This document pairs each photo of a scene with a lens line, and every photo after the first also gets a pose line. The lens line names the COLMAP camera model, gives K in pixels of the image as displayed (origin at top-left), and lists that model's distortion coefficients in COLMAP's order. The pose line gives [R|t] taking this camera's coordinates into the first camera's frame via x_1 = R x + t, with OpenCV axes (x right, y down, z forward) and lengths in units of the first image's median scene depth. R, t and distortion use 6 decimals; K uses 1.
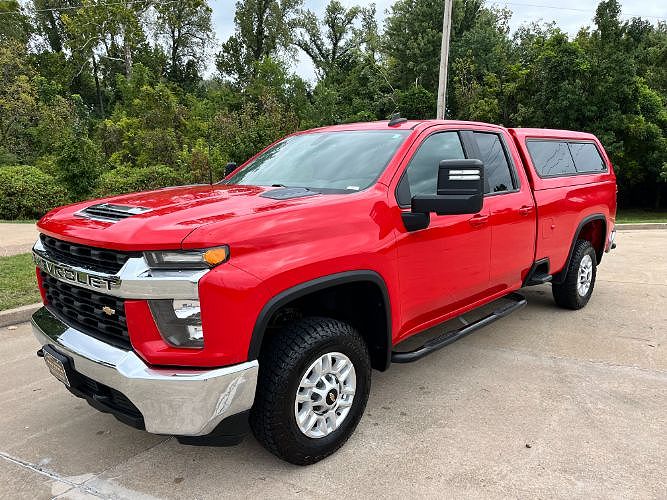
lens RADIAL K [[503.0, 0, 332.9], [0, 503.0, 250.2], [0, 0, 1]] dist [0.074746, -0.081113]
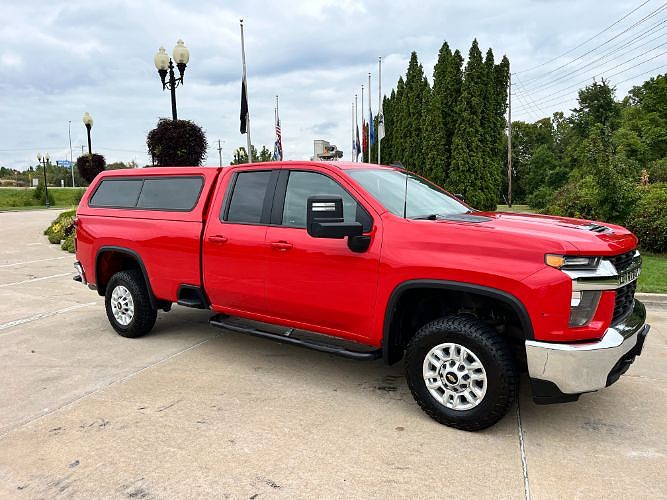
lens RADIAL K [[503.0, 0, 332.9], [0, 503.0, 250.2], [0, 0, 1]] dist [0.074746, -0.081113]
pose [[0.070348, 0.103790, -0.992108, 0.097700], [-0.145258, 0.985037, 0.092750, -0.013520], [0.986890, 0.137586, 0.084372, 0.080176]]
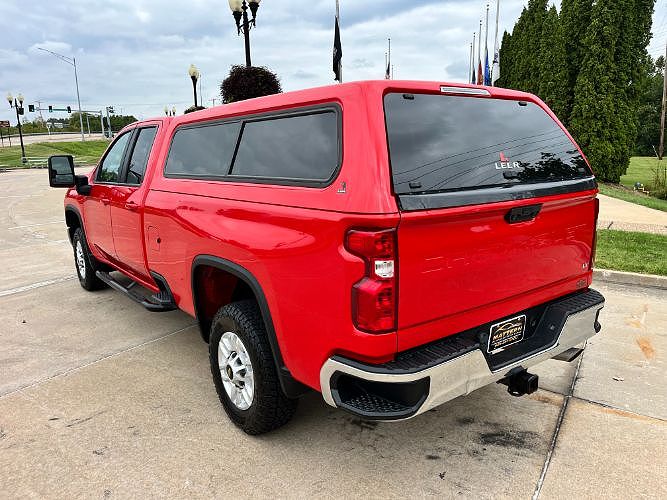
lens RADIAL K [[504.4, 0, 337.7], [0, 504.4, 250.7], [0, 0, 1]] dist [0.081591, -0.101282]
pose [[-0.154676, 0.194798, -0.968571, 0.079875], [-0.143782, 0.965493, 0.217140, -0.016537], [0.977447, 0.172850, -0.121330, 0.094858]]
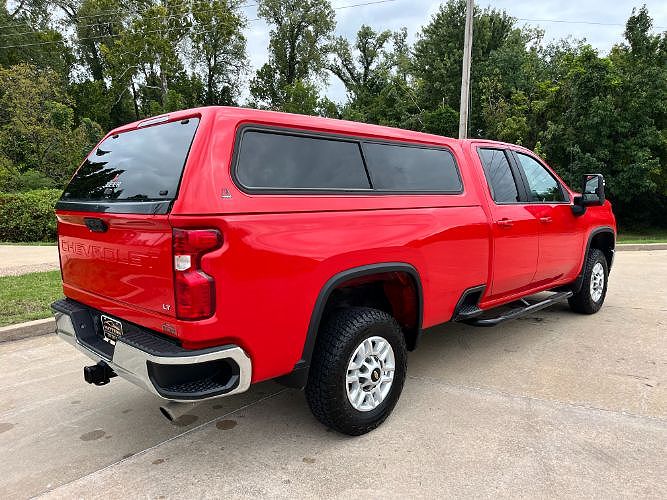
lens RADIAL K [[503.0, 0, 332.9], [0, 503.0, 250.2], [0, 0, 1]] dist [0.074746, -0.081113]
pose [[0.998057, -0.002848, -0.062246, 0.009721], [0.000311, 0.999170, -0.040743, -0.000384], [0.062310, 0.040645, 0.997229, 0.006542]]
